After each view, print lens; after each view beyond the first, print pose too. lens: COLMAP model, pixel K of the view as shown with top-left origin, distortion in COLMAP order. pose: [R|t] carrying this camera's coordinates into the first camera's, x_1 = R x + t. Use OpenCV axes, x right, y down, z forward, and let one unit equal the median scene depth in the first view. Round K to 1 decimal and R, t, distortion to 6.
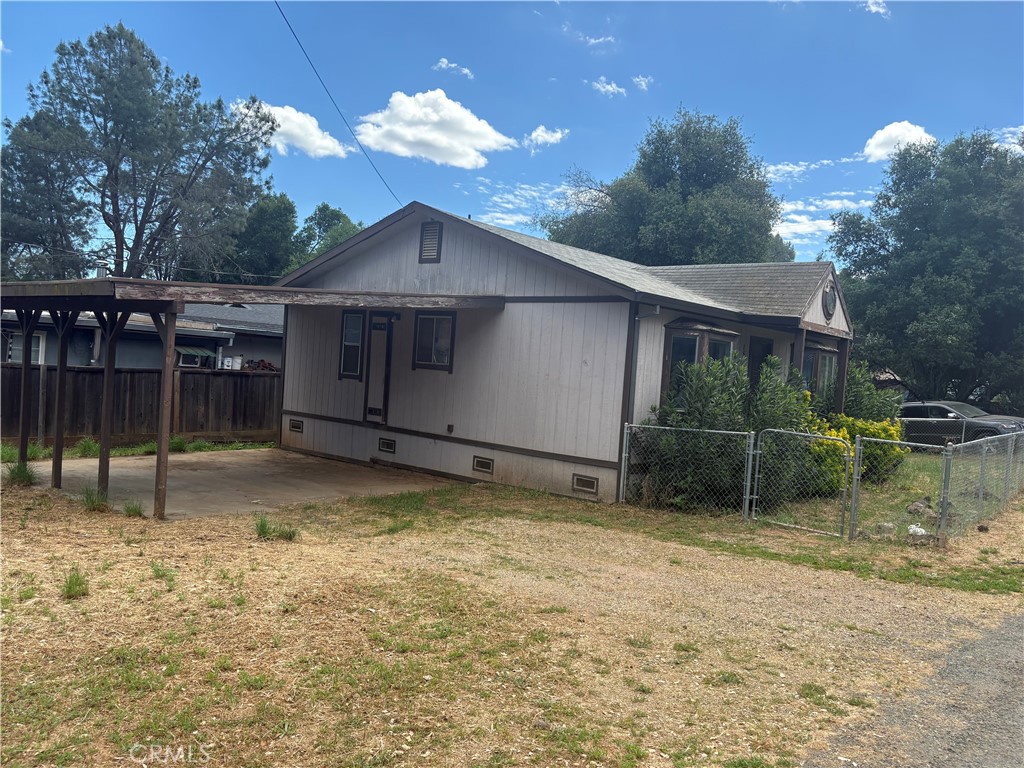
lens RADIAL K [[775.4, 0, 513.1], [0, 775.4, 385.4], [0, 0, 1]] dist [0.015014, -0.004959]
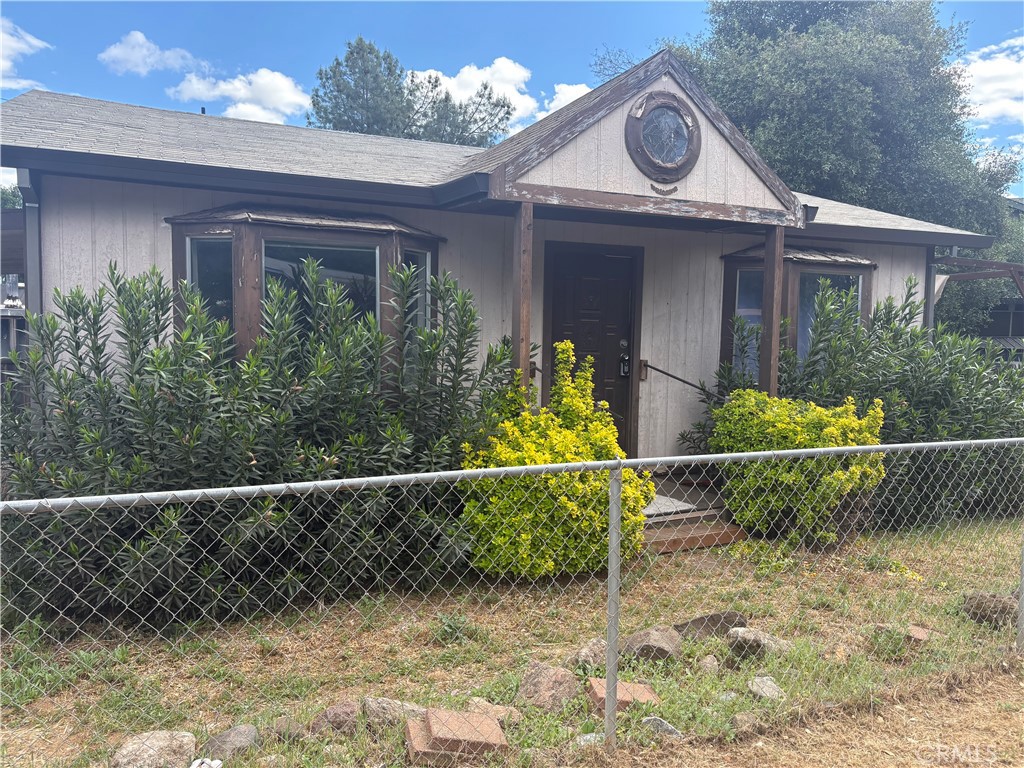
lens RADIAL K [[775.4, 0, 511.2], [0, 775.4, 384.8], [0, 0, 1]] dist [0.015014, -0.004959]
pose [[0.890548, -0.027511, -0.454056, 0.129149], [0.032031, 0.999484, 0.002264, 0.007518], [0.453760, -0.016559, 0.890970, 0.133995]]
